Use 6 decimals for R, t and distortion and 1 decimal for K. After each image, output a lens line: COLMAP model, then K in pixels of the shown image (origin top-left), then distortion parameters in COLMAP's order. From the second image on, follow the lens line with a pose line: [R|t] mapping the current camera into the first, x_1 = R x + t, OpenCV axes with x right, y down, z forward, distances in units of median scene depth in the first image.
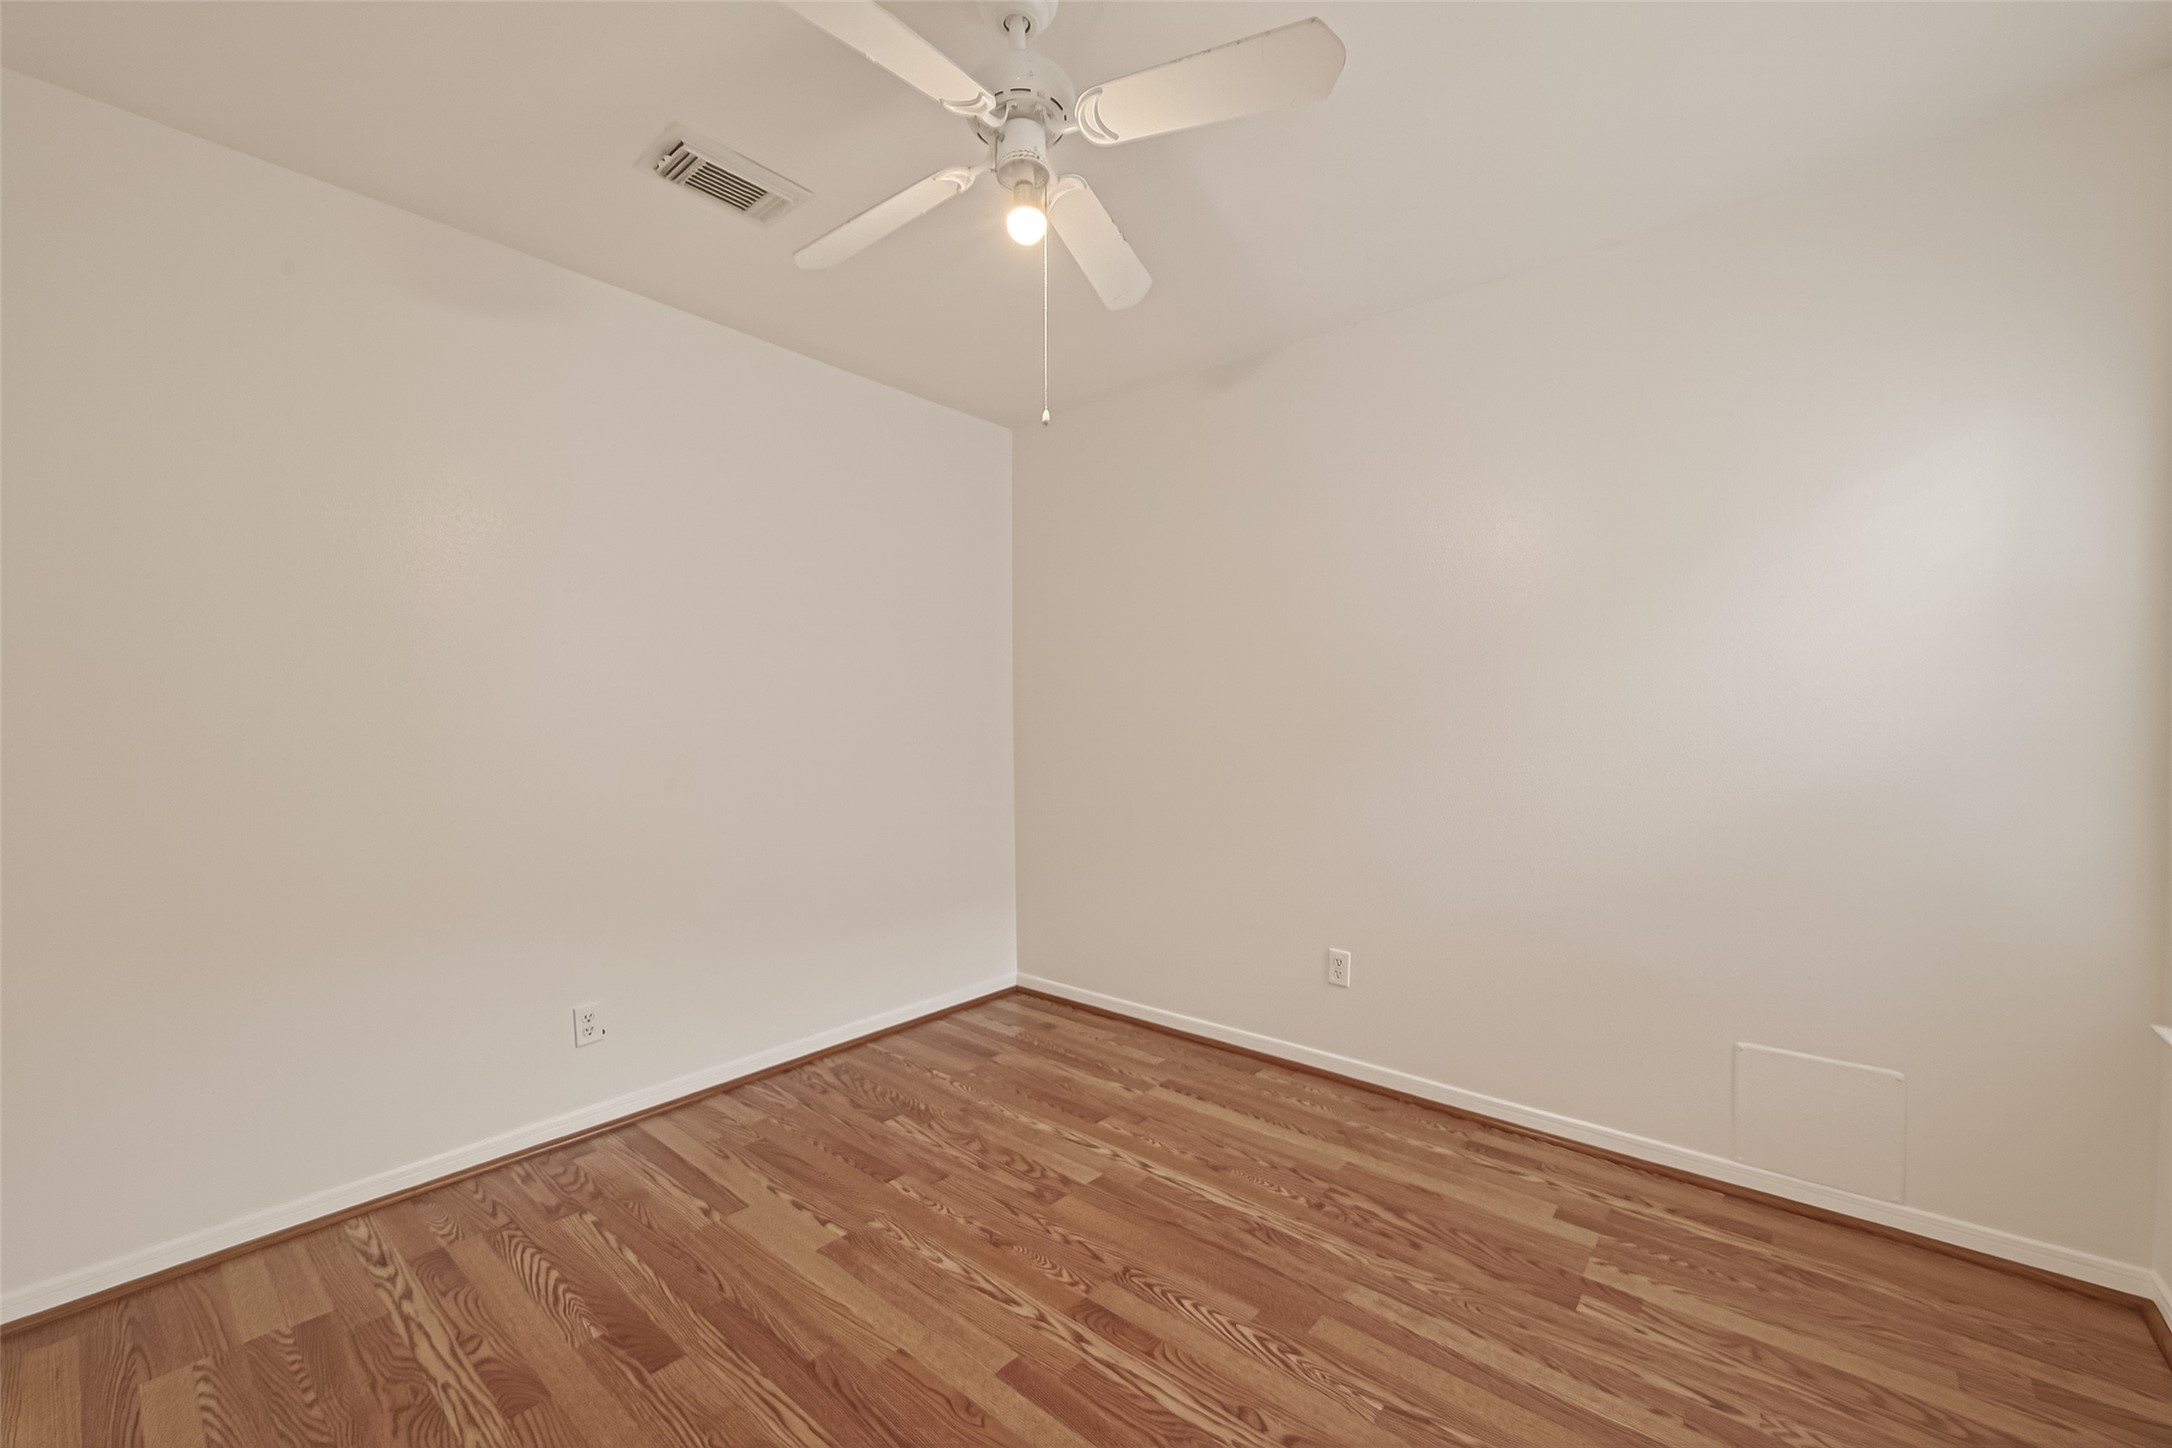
lens RADIAL K [[857.3, 0, 1087.9], [0, 857.3, 720.1], [0, 0, 1]] dist [-0.001126, -0.000526]
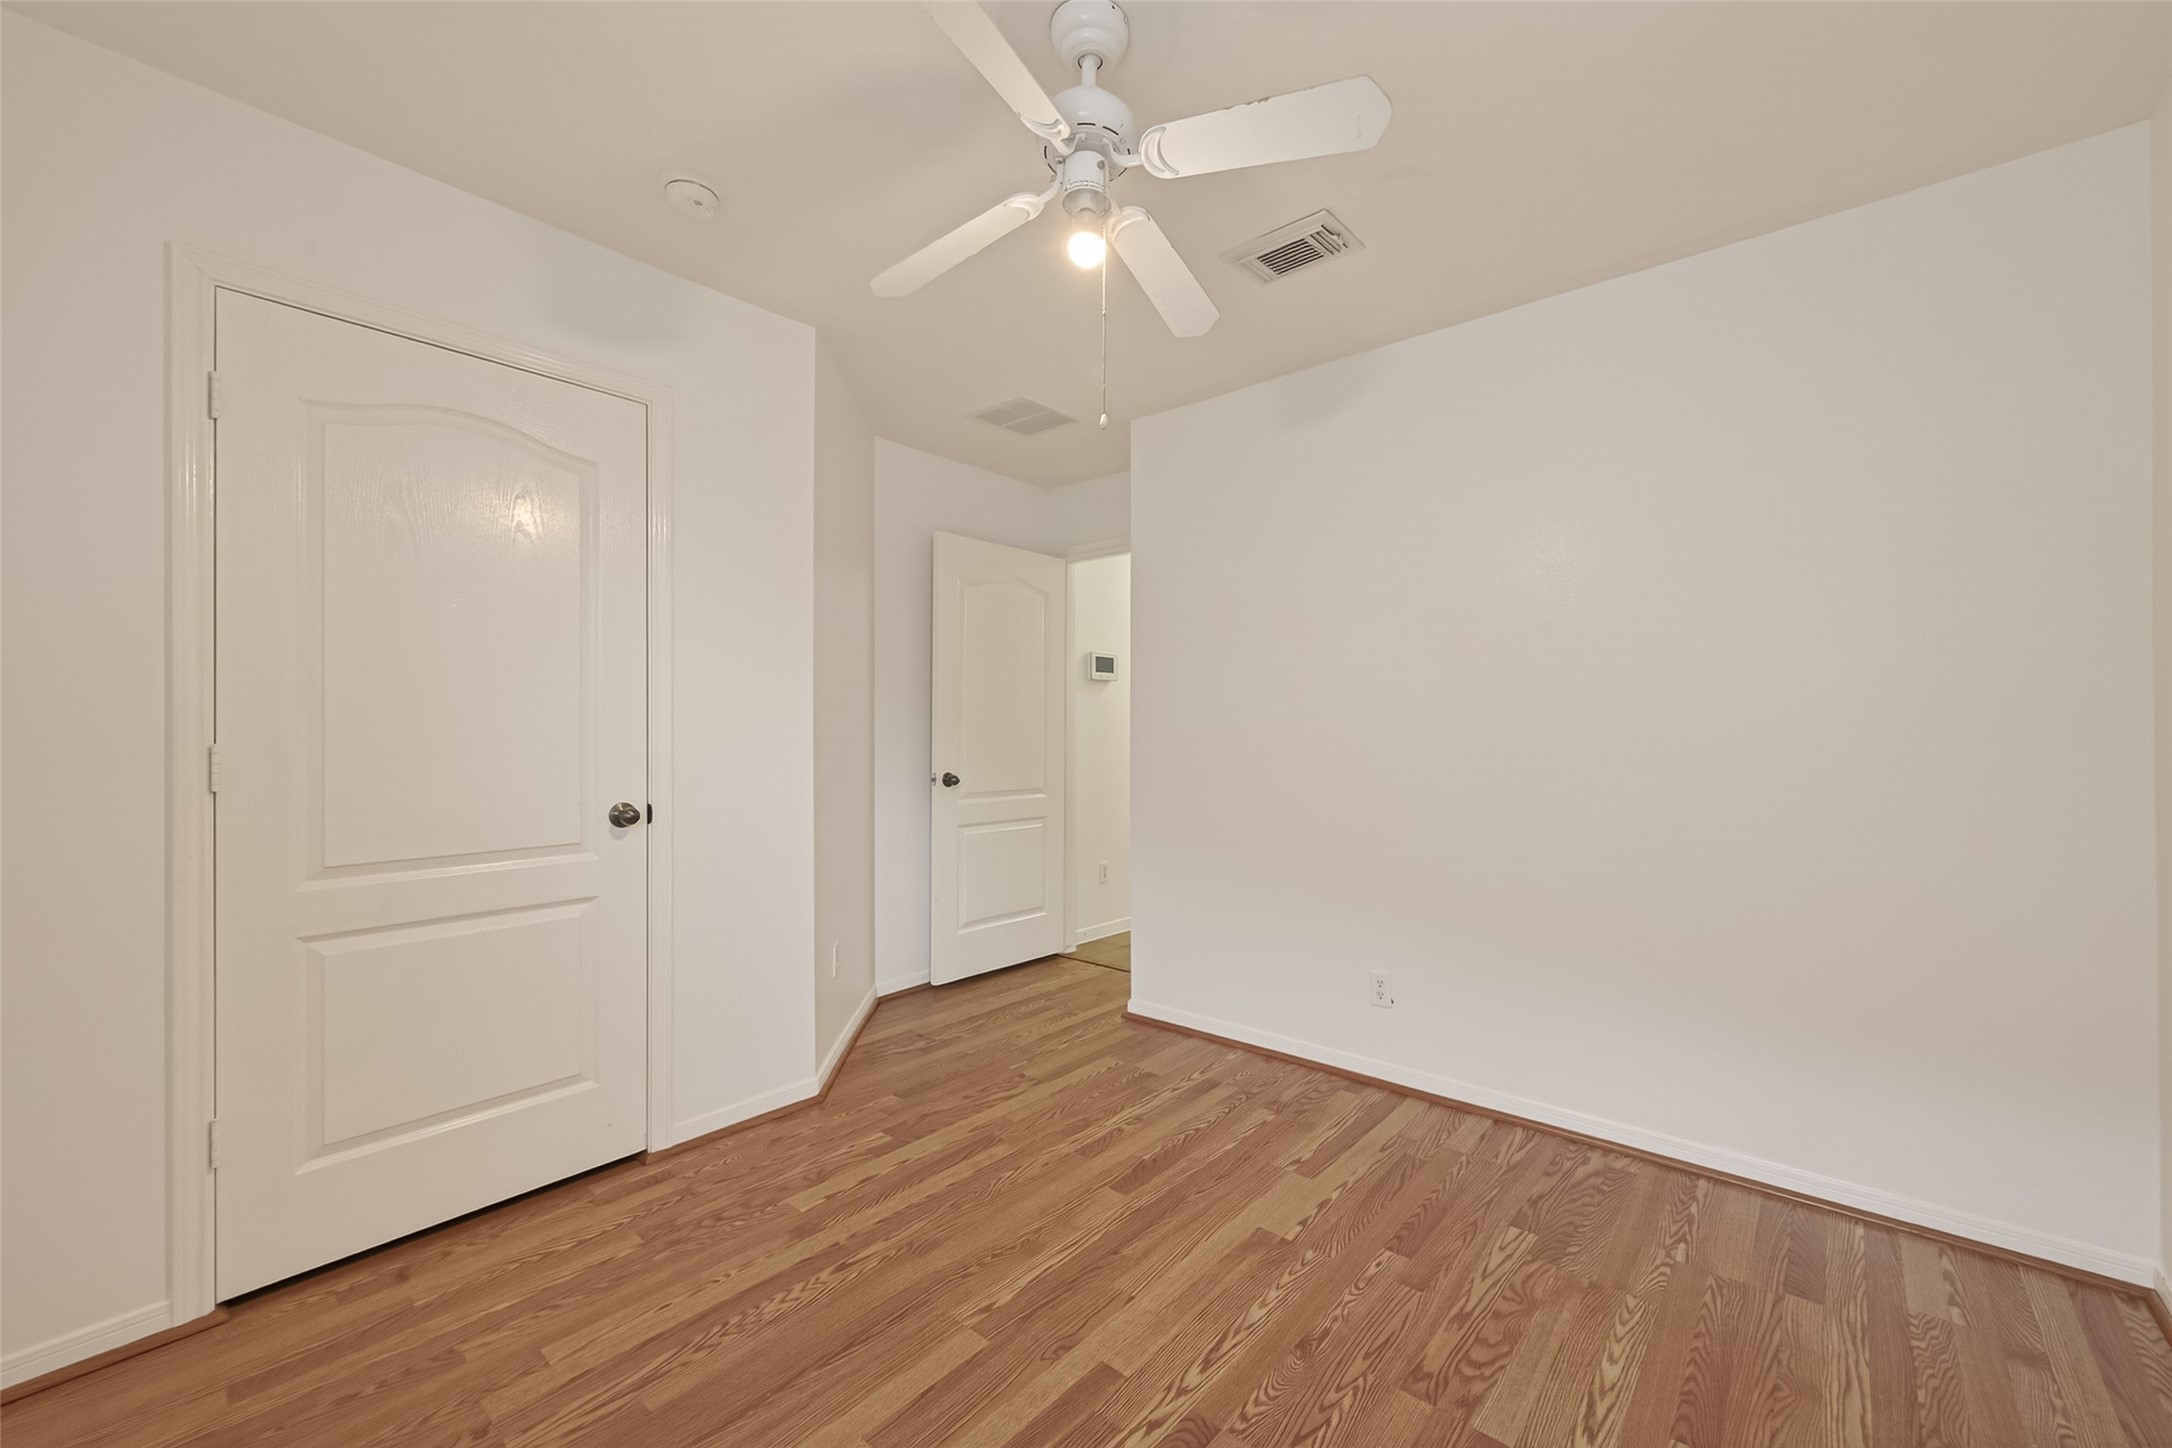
lens RADIAL K [[859.8, 0, 1098.8], [0, 859.8, 711.8], [0, 0, 1]] dist [0.001154, 0.000106]
pose [[0.004762, -0.013853, -0.999893, 0.700910], [-0.001242, 0.999903, -0.013859, -0.003280], [0.999988, 0.001308, 0.004744, 0.738512]]
